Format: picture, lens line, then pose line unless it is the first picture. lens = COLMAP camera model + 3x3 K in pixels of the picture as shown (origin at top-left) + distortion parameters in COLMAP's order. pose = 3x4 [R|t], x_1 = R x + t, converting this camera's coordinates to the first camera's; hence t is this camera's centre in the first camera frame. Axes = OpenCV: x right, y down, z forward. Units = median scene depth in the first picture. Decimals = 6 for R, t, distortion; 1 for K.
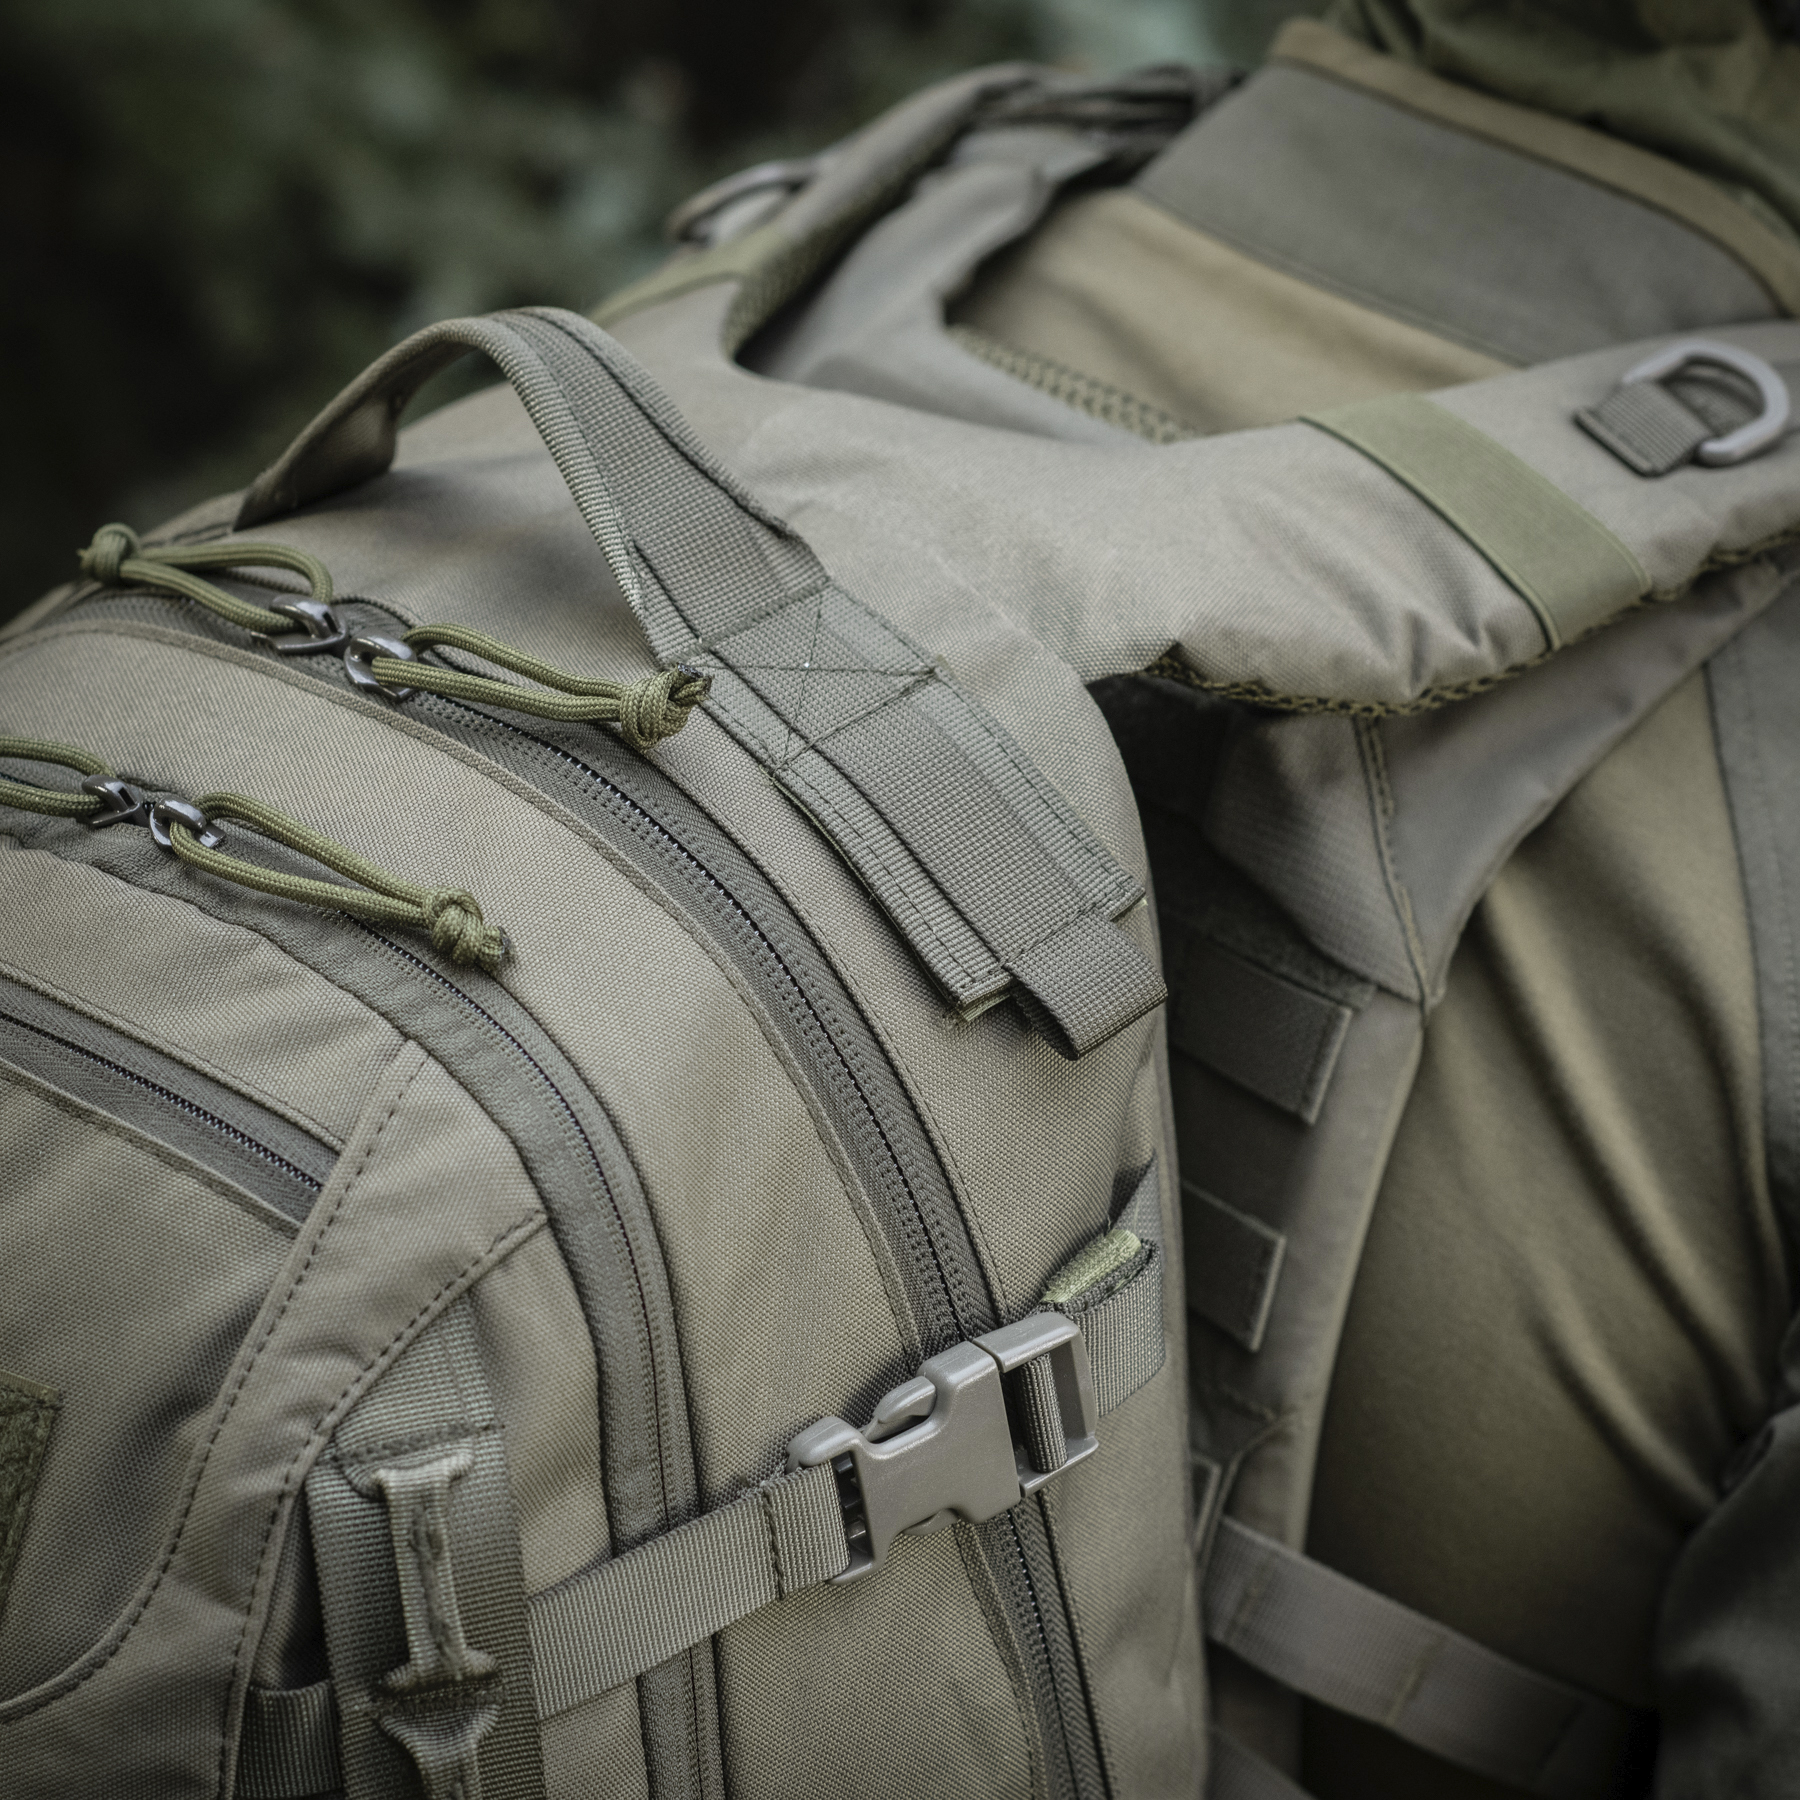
lens RADIAL K [[7232.7, 0, 1028.8], [0, 7232.7, 874.8], [0, 0, 1]] dist [-0.117356, 0.000000]
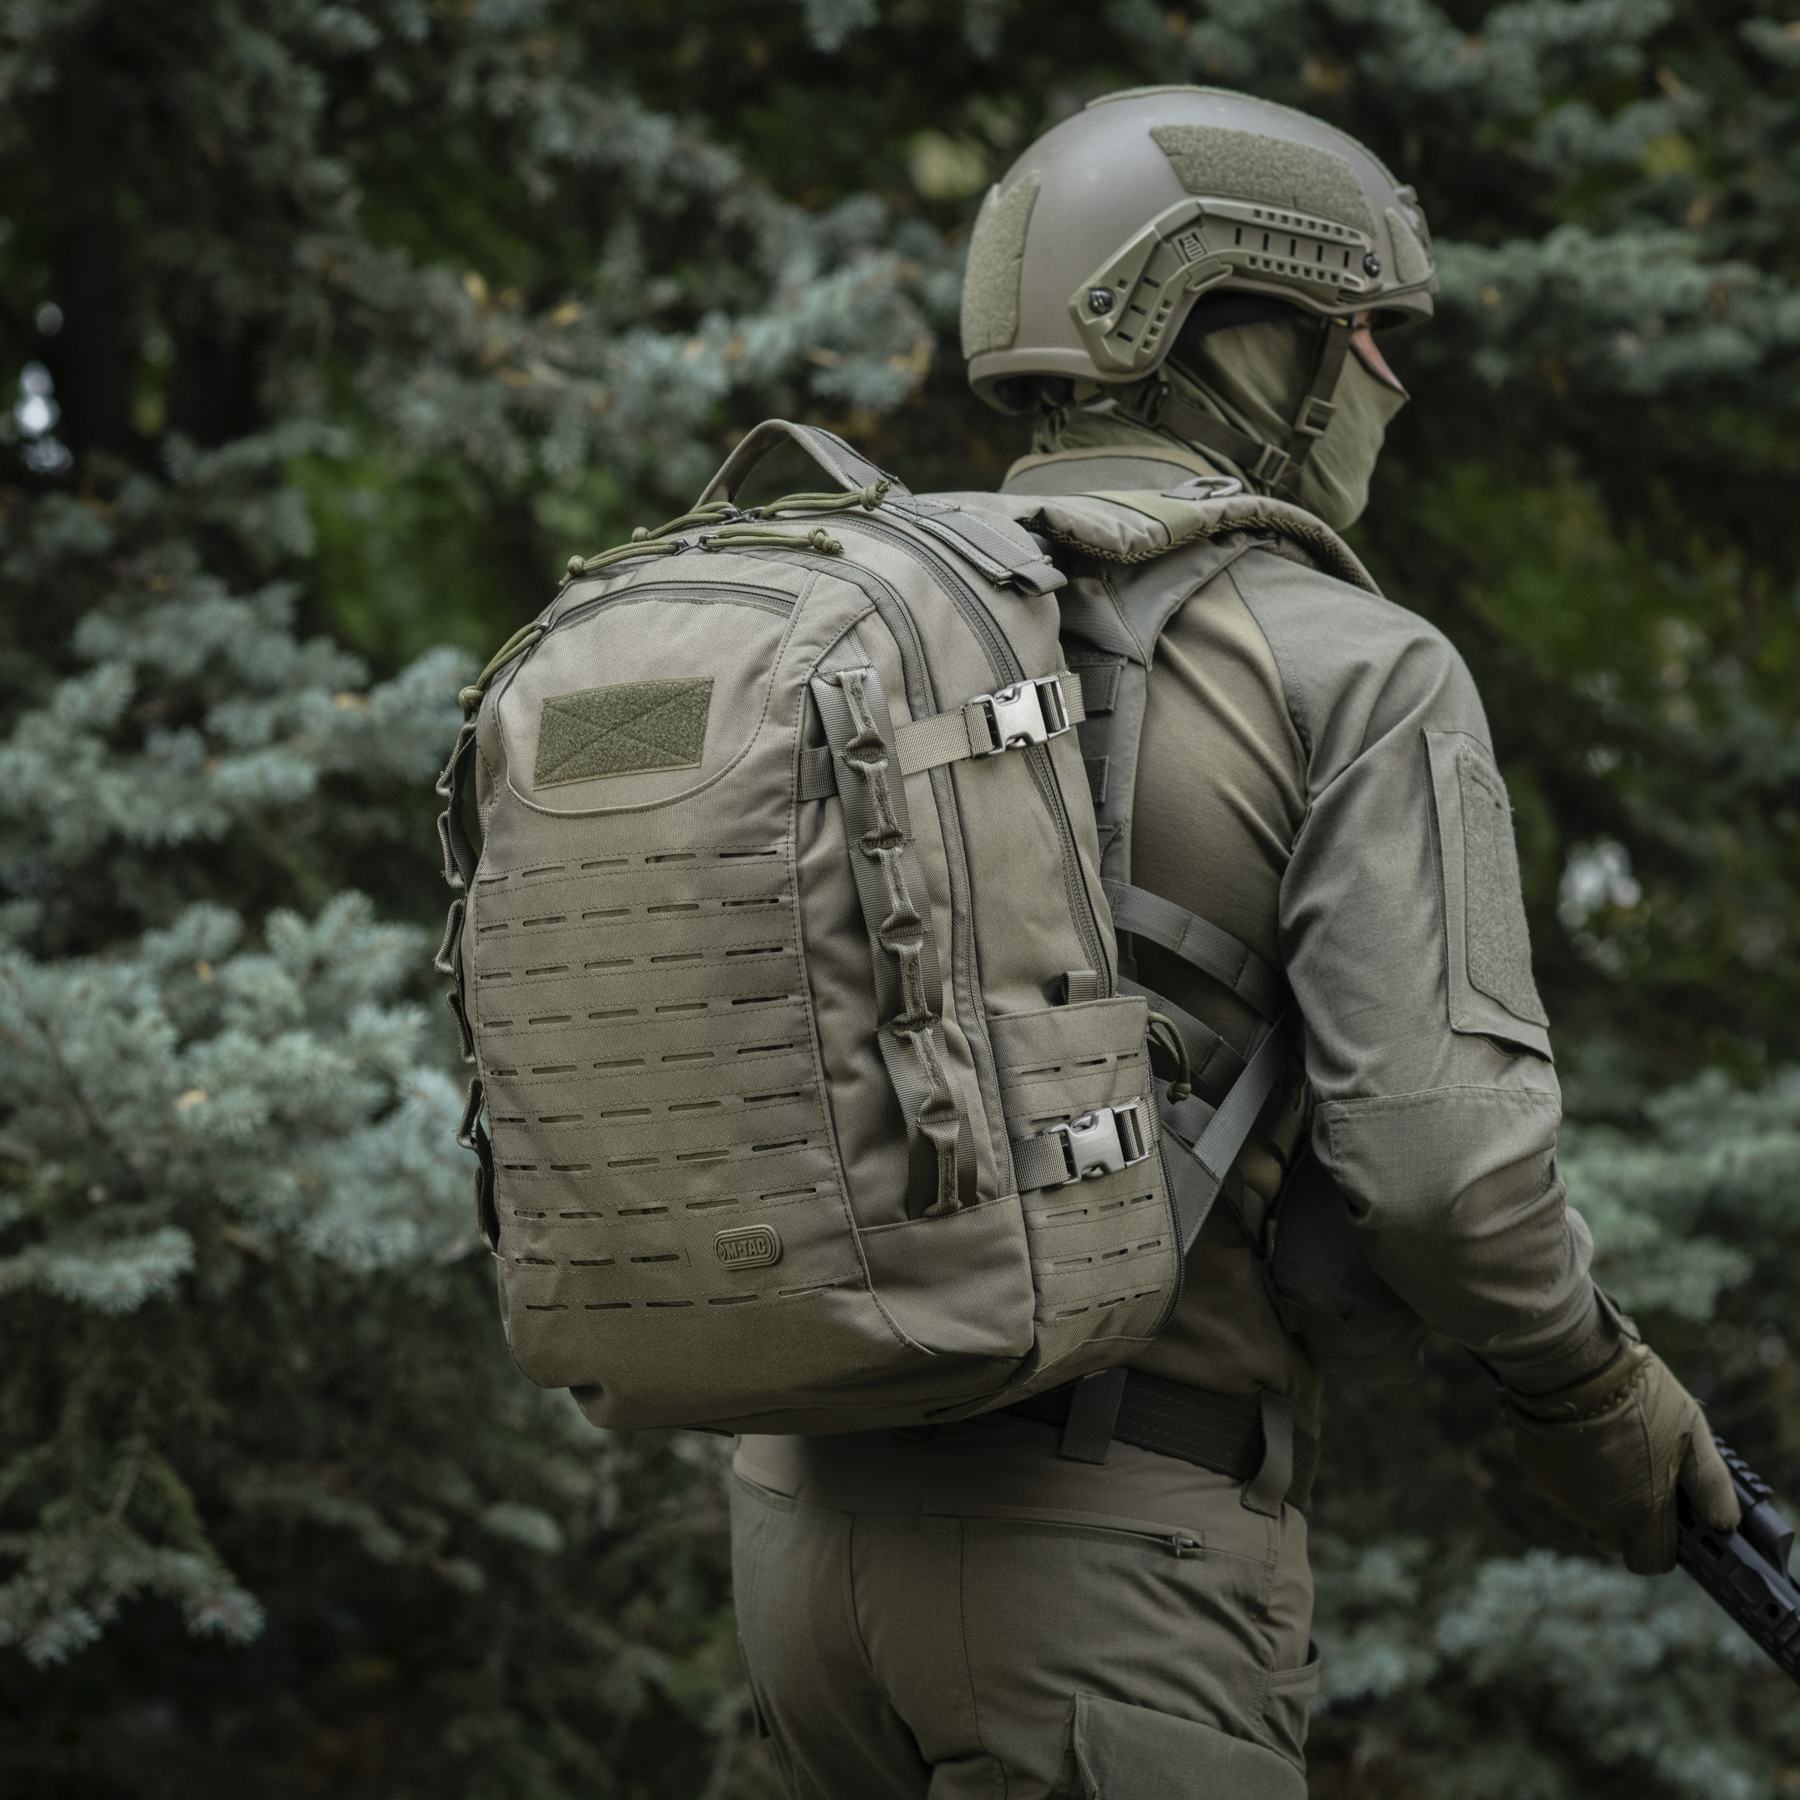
lens RADIAL K [[6083.2, 0, 905.0], [0, 6083.2, 910.3], [0, 0, 1]] dist [-0.108001, 0.000000]
pose [[0.983260, -0.103974, 0.149629, -0.388737], [0.158189, 0.894642, -0.417841, 1.053211], [-0.090419, 0.434516, 0.896114, -0.979761]]
